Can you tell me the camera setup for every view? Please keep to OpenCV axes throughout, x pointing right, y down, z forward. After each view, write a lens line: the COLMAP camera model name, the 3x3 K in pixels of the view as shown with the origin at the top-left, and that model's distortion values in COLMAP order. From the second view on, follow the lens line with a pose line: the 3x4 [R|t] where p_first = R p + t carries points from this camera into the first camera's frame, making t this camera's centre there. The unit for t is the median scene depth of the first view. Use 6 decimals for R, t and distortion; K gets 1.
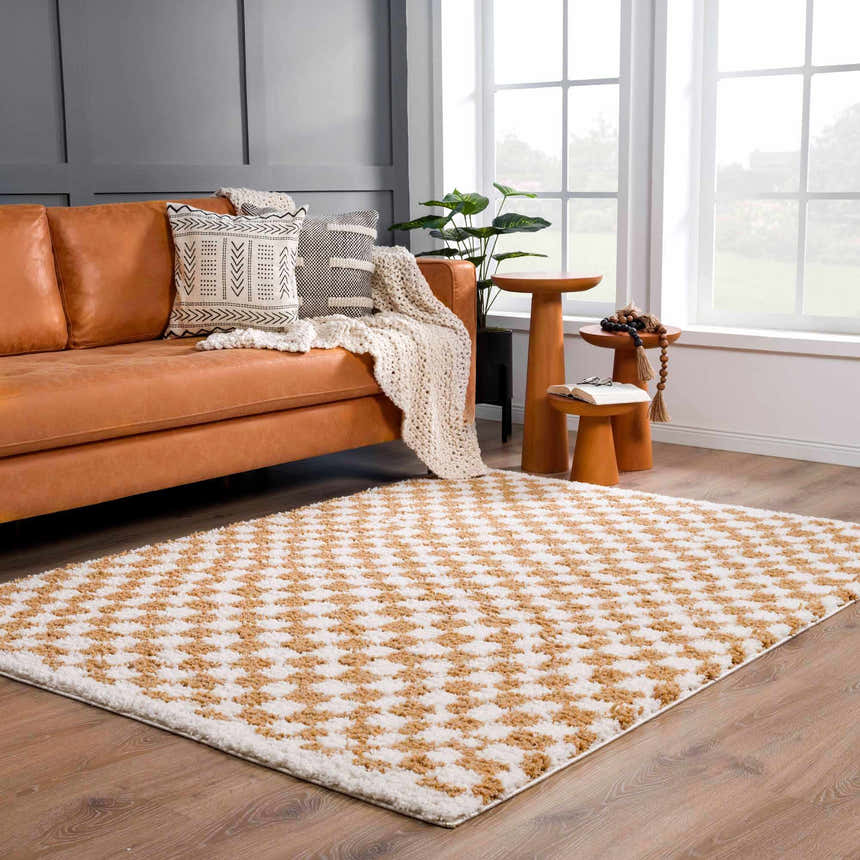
lens RADIAL K [[1450.0, 0, 430.0], [0, 1450.0, 430.0], [0, 0, 1]] dist [0.036365, 0.031517]
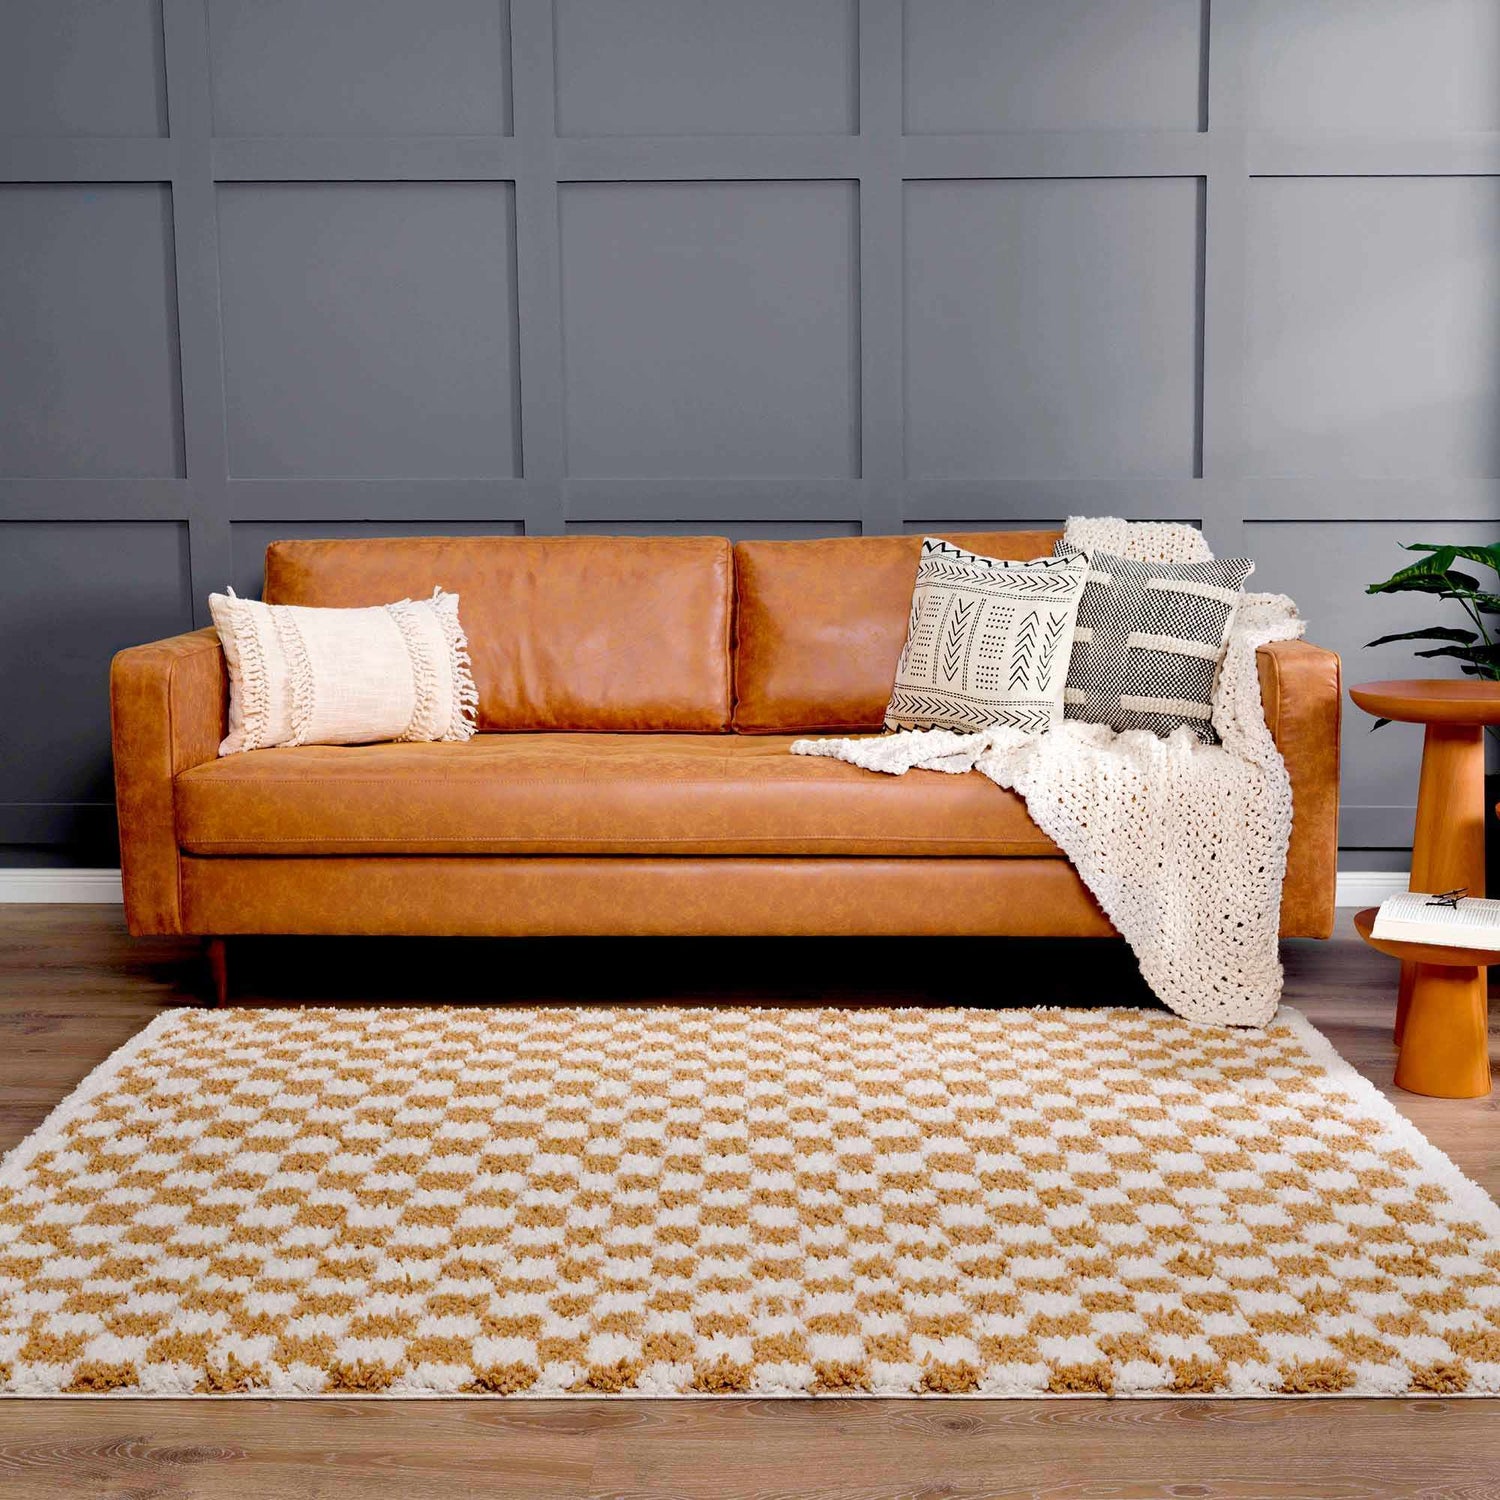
lens RADIAL K [[2072.6, 0, 750.0], [0, 2072.6, 750.0], [0, 0, 1]] dist [-0.011628, -0.000122]
pose [[0.616005, 0.109741, -0.780061, 0.624402], [-0.133377, 0.990481, 0.034018, -0.090666], [0.776369, 0.083087, 0.624778, 0.377650]]
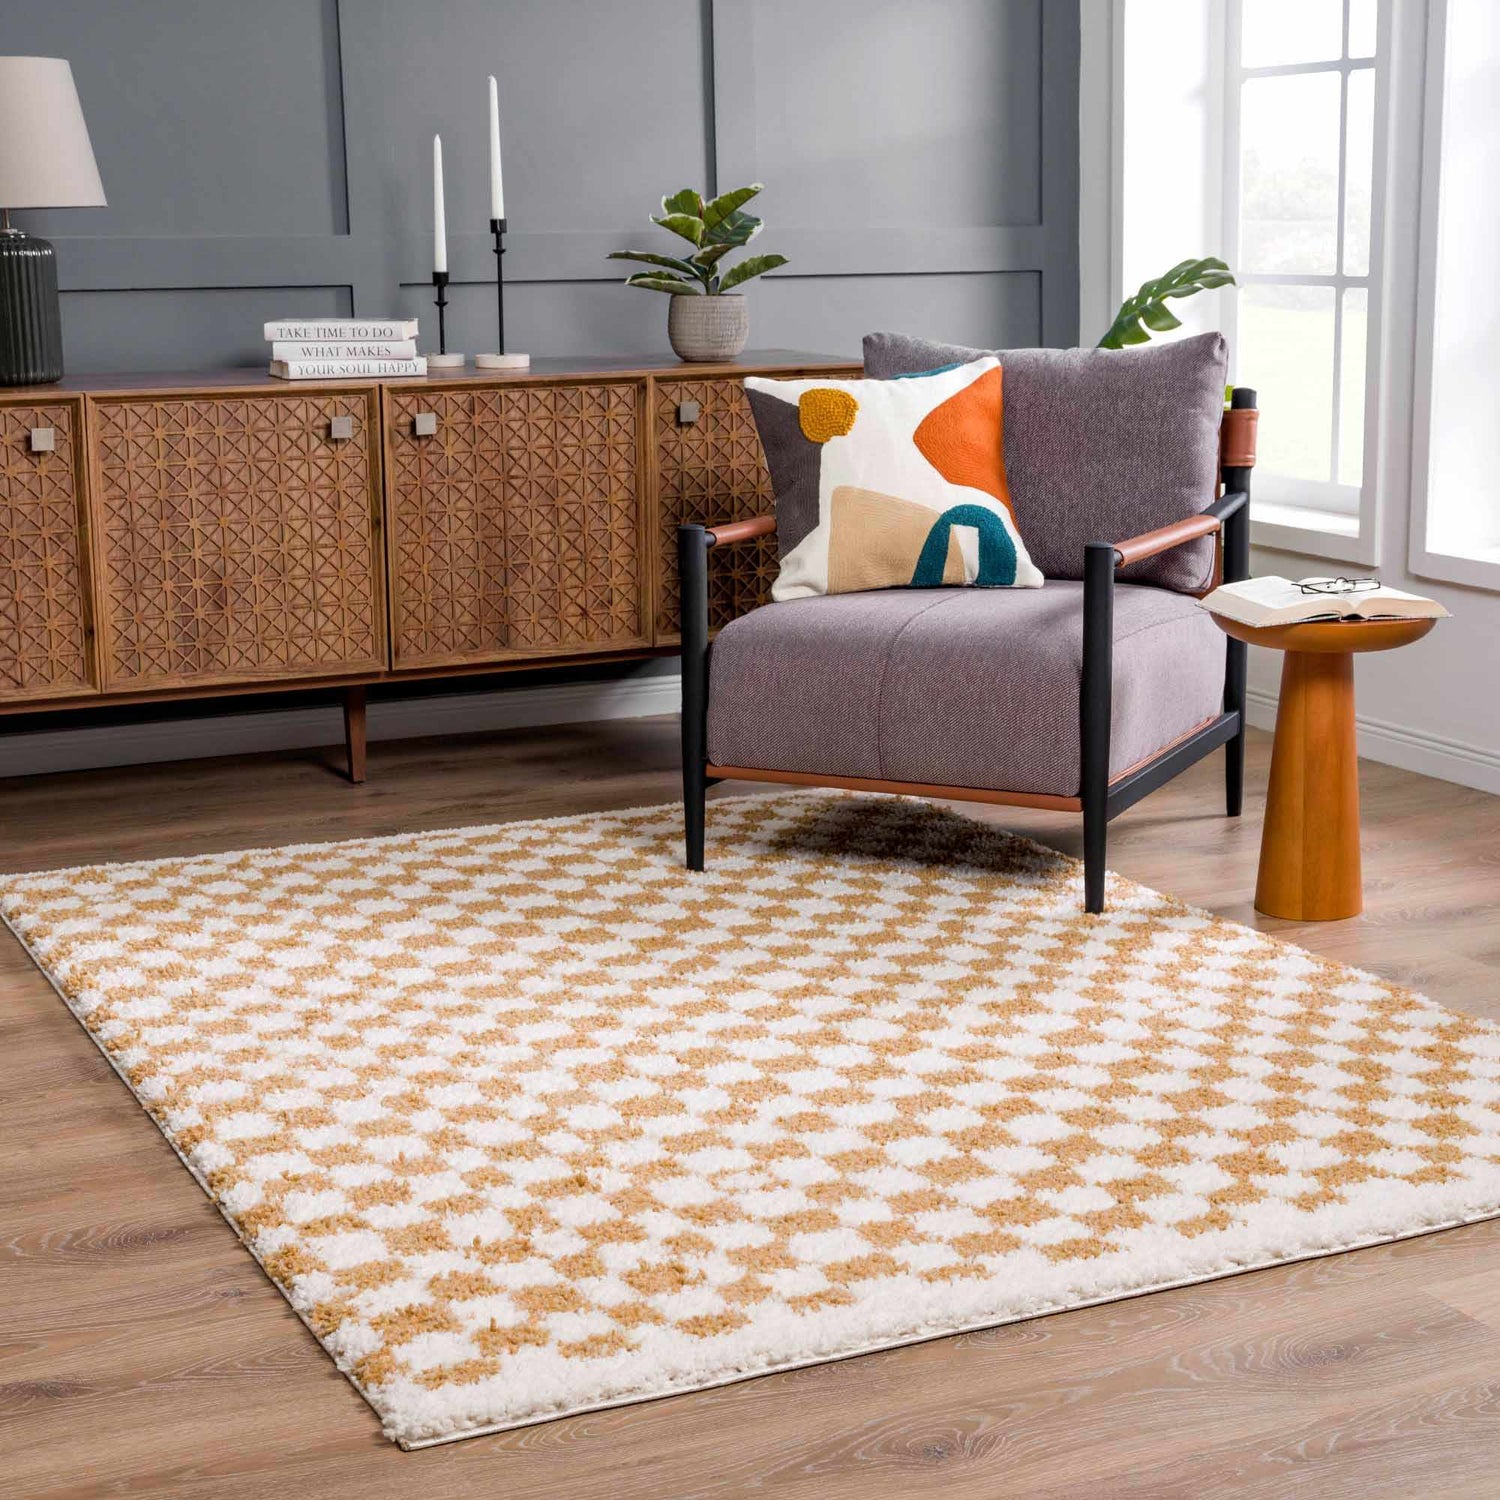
lens RADIAL K [[2529.1, 0, 750.0], [0, 2529.1, 750.0], [0, 0, 1]] dist [0.036365, 0.031517]
pose [[-0.437278, 0.194664, -0.878006, 0.787678], [-0.139944, 0.949671, 0.280250, -0.242521], [0.888372, 0.245419, -0.388028, 1.182552]]
